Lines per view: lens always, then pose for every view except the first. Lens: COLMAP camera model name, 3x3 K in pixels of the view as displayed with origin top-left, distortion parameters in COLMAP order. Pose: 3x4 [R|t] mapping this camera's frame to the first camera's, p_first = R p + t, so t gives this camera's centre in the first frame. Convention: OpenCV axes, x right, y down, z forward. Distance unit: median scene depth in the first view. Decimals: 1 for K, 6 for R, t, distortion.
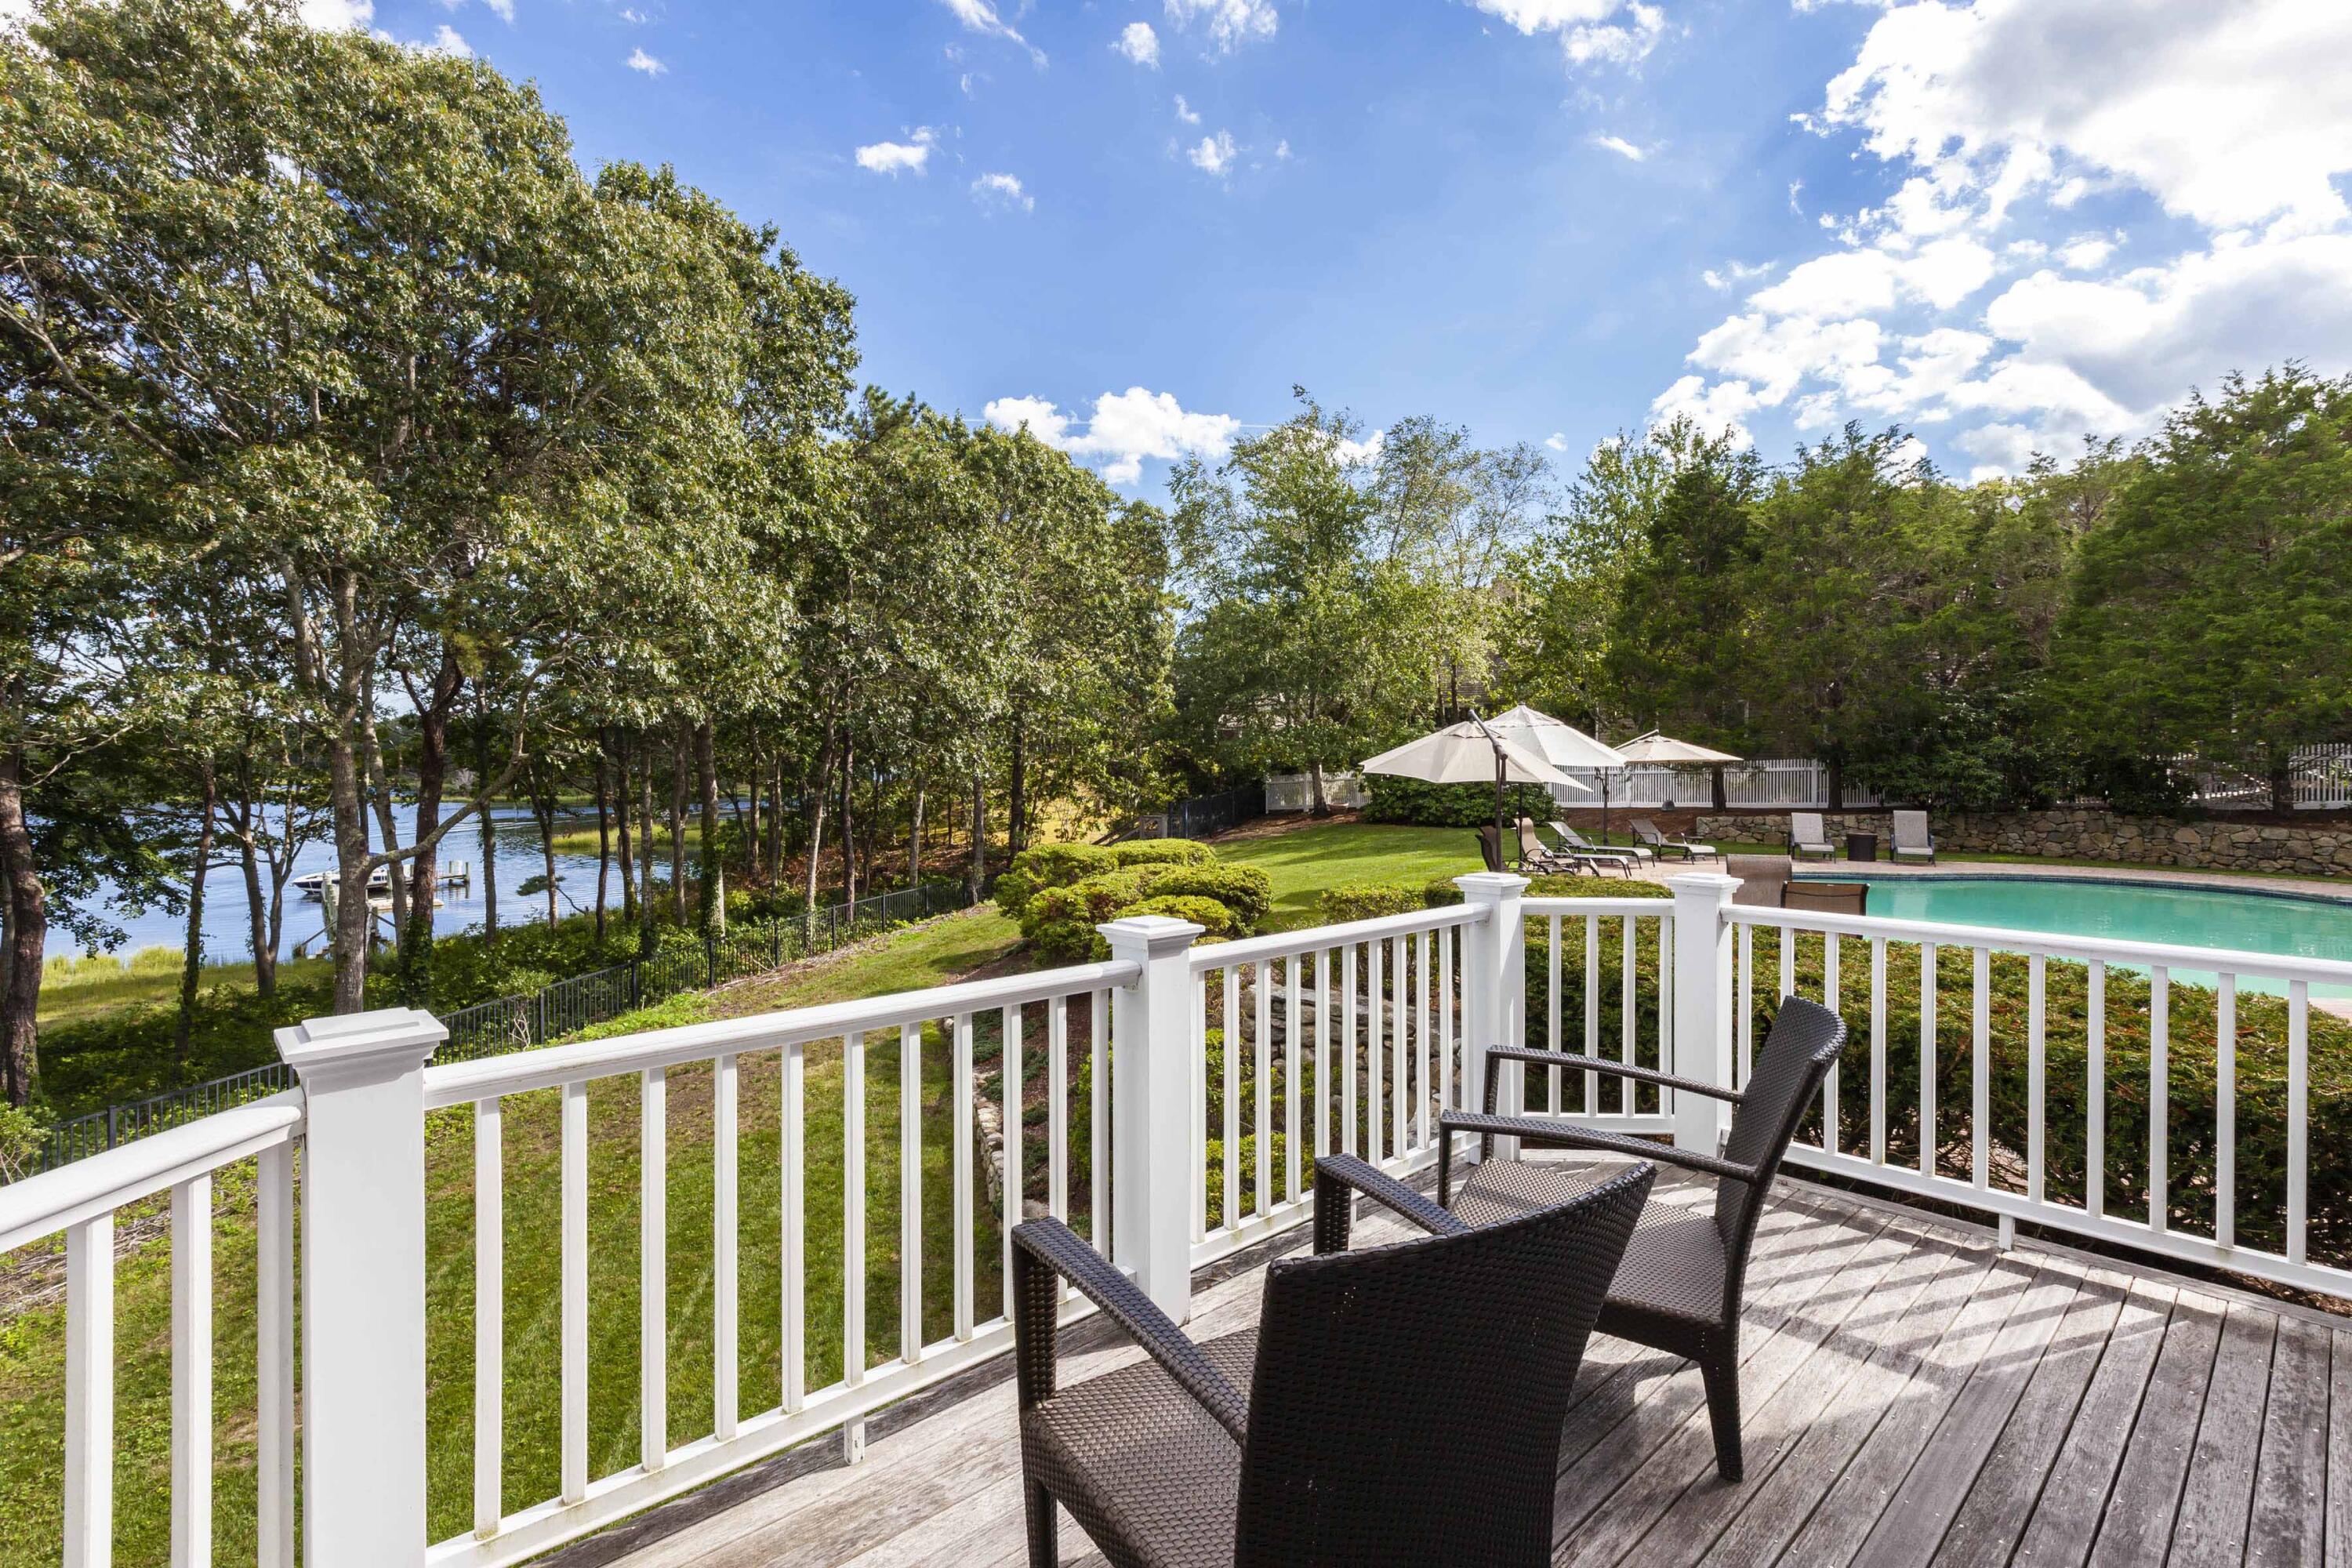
lens RADIAL K [[1086.0, 0, 1087.8], [0, 1086.0, 781.9], [0, 0, 1]] dist [0.000863, -0.000333]
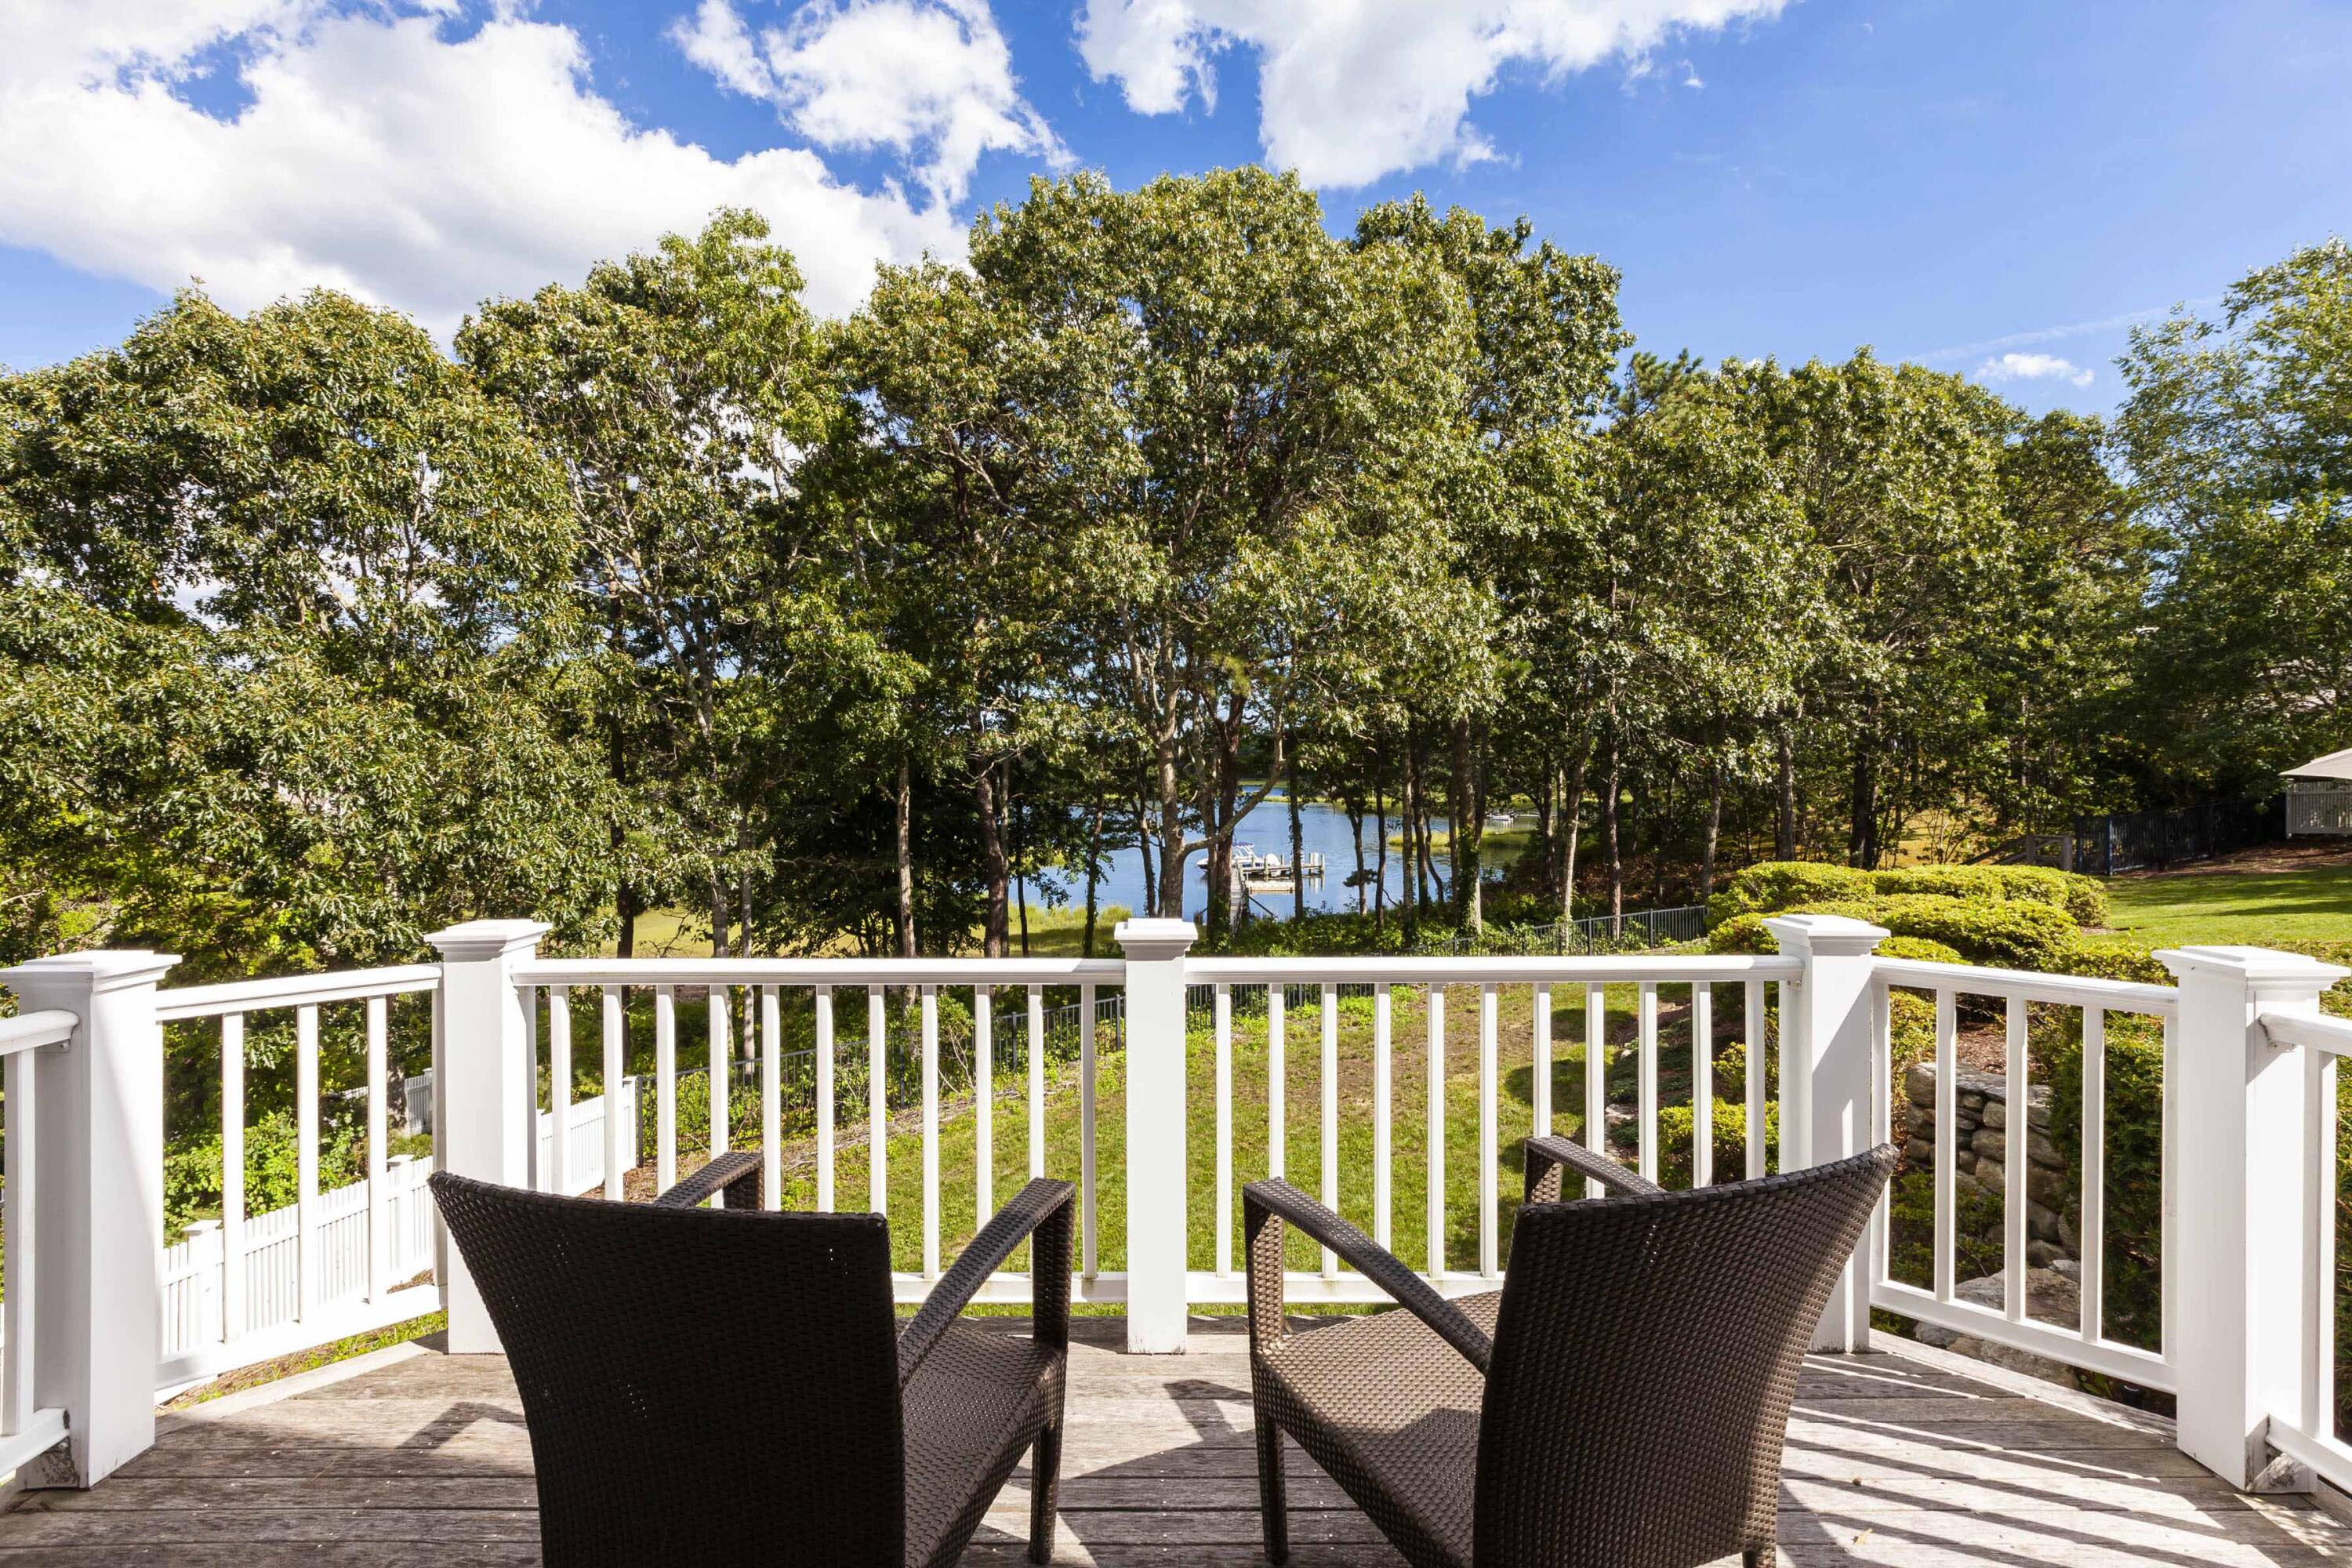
lens RADIAL K [[1093.8, 0, 1176.0], [0, 1093.8, 784.0], [0, 0, 1]] dist [-0.000267, -0.000048]
pose [[0.747860, 0.004682, -0.663839, 0.137949], [-0.006558, 0.999978, -0.000335, 0.000724], [0.663824, 0.004605, 0.747875, 0.056761]]
